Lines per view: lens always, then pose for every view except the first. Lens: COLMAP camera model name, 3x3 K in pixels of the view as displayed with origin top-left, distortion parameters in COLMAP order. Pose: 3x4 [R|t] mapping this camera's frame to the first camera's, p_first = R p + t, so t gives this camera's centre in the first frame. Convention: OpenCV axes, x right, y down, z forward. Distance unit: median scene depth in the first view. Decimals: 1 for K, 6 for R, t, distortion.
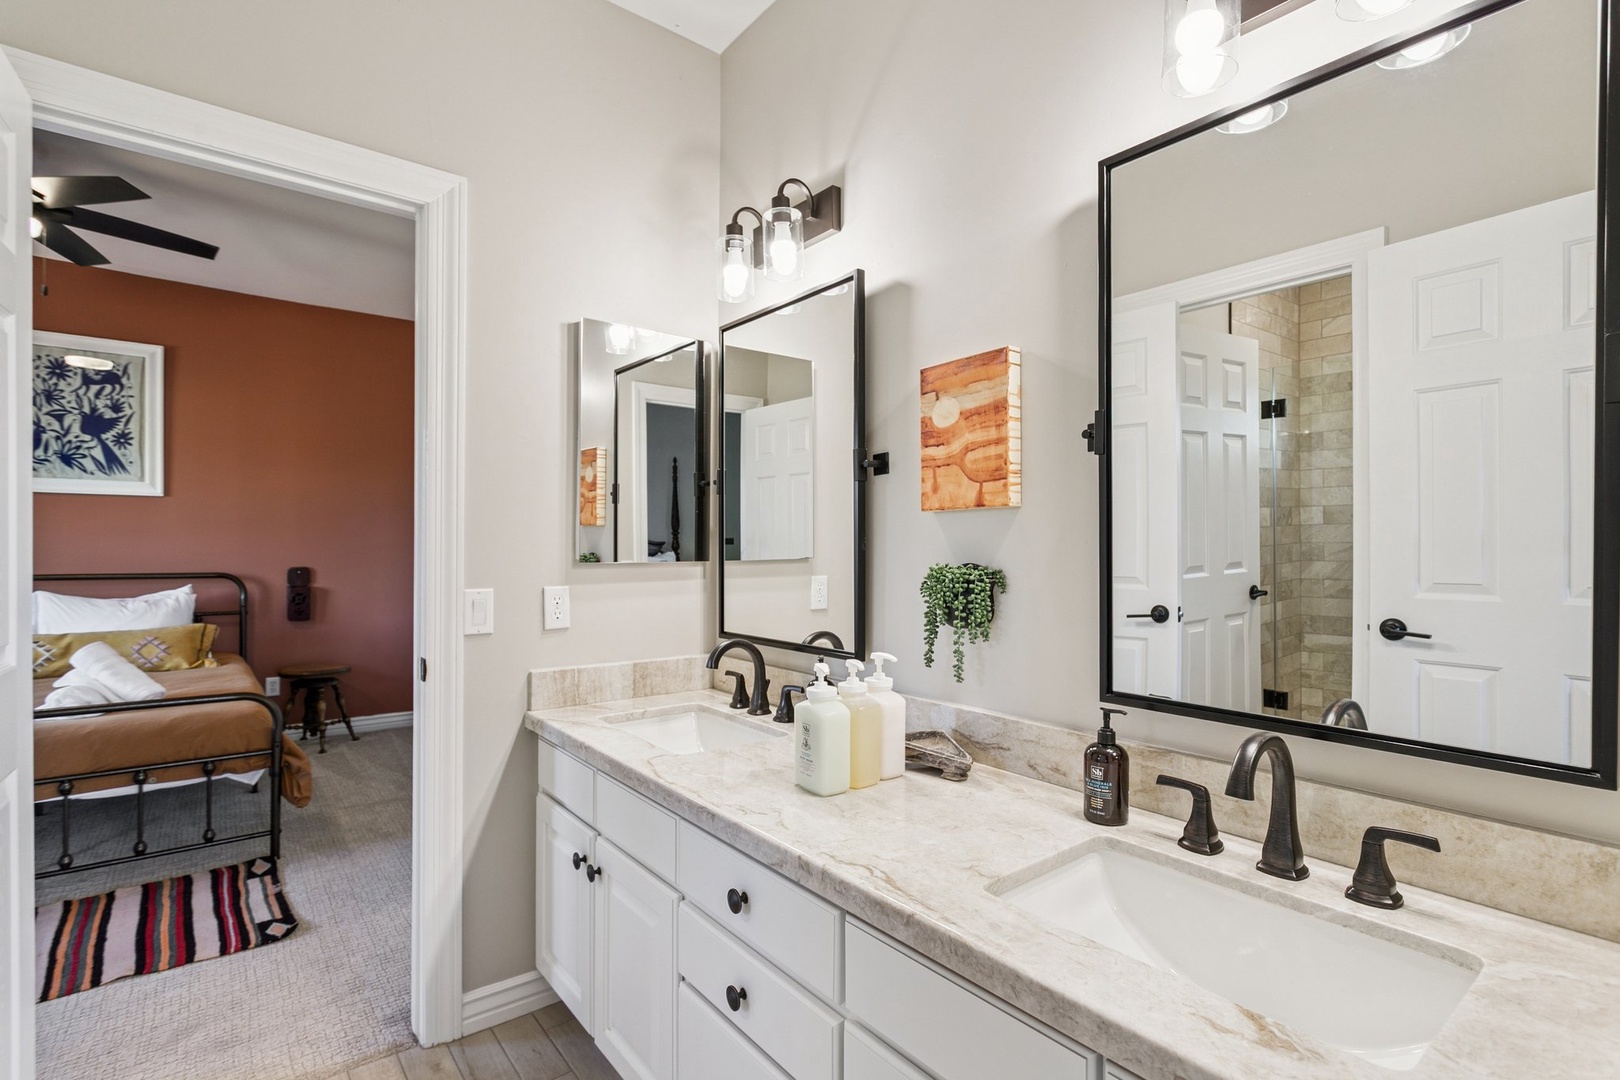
lens RADIAL K [[763.7, 0, 799.7], [0, 763.7, 540.2], [0, 0, 1]] dist [-0.004075, 0.000990]
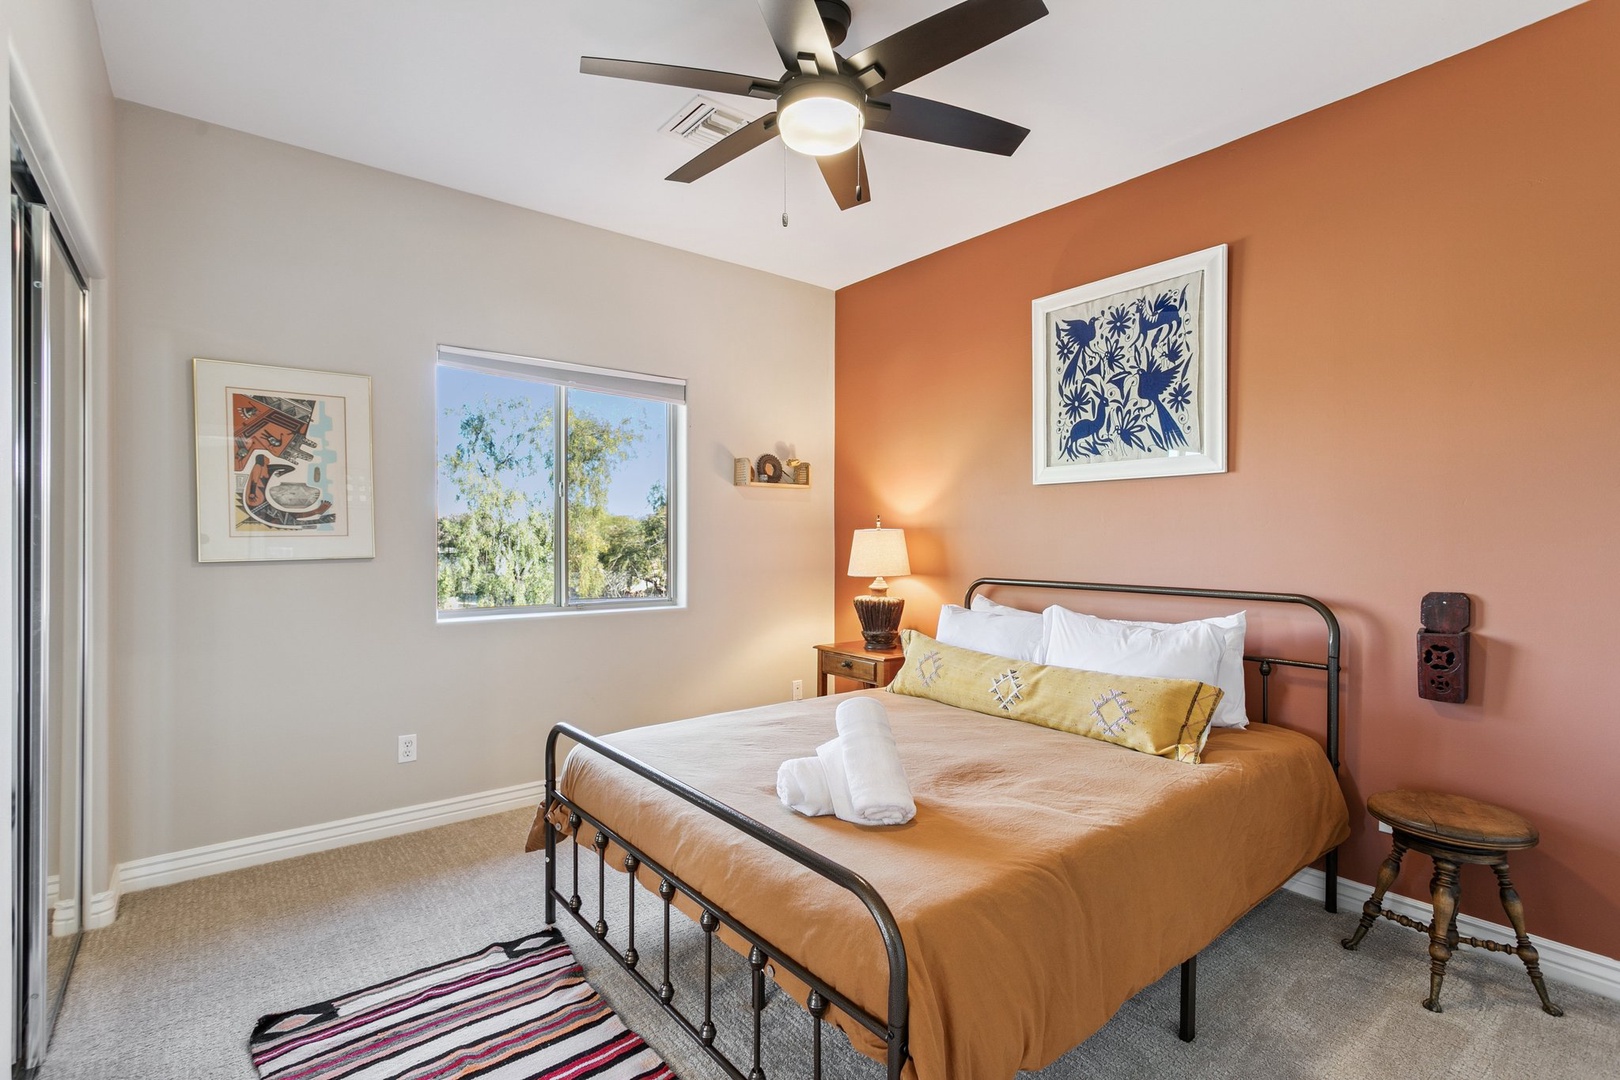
lens RADIAL K [[763.7, 0, 811.4], [0, 763.7, 547.6], [0, 0, 1]] dist [-0.004075, 0.000990]
pose [[0.011191, 0.004936, -0.999925, -0.115757], [0.005491, 0.999972, 0.004997, 0.001096], [0.999922, -0.005546, 0.011164, 0.404288]]
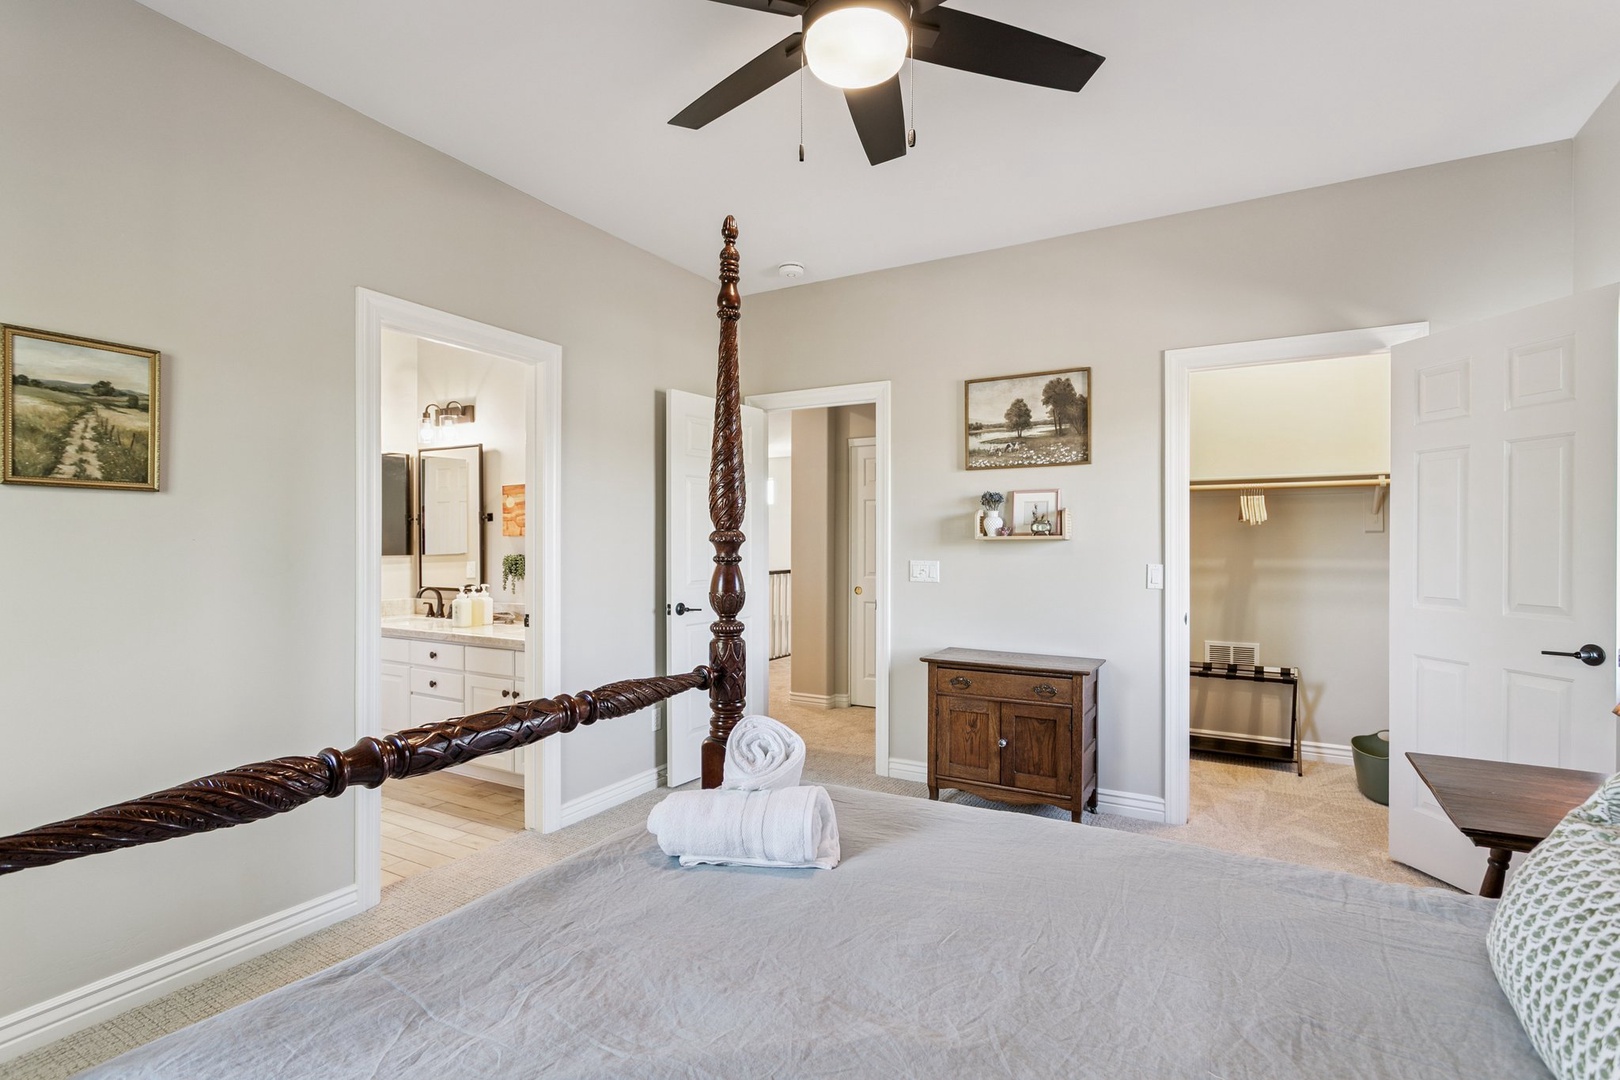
lens RADIAL K [[763.7, 0, 814.8], [0, 763.7, 547.1], [0, 0, 1]] dist [-0.004075, 0.000990]
pose [[0.919340, -0.008428, 0.393373, 0.140203], [0.001790, 0.999850, 0.017238, -0.055920], [-0.393459, -0.015144, 0.919217, -2.613185]]
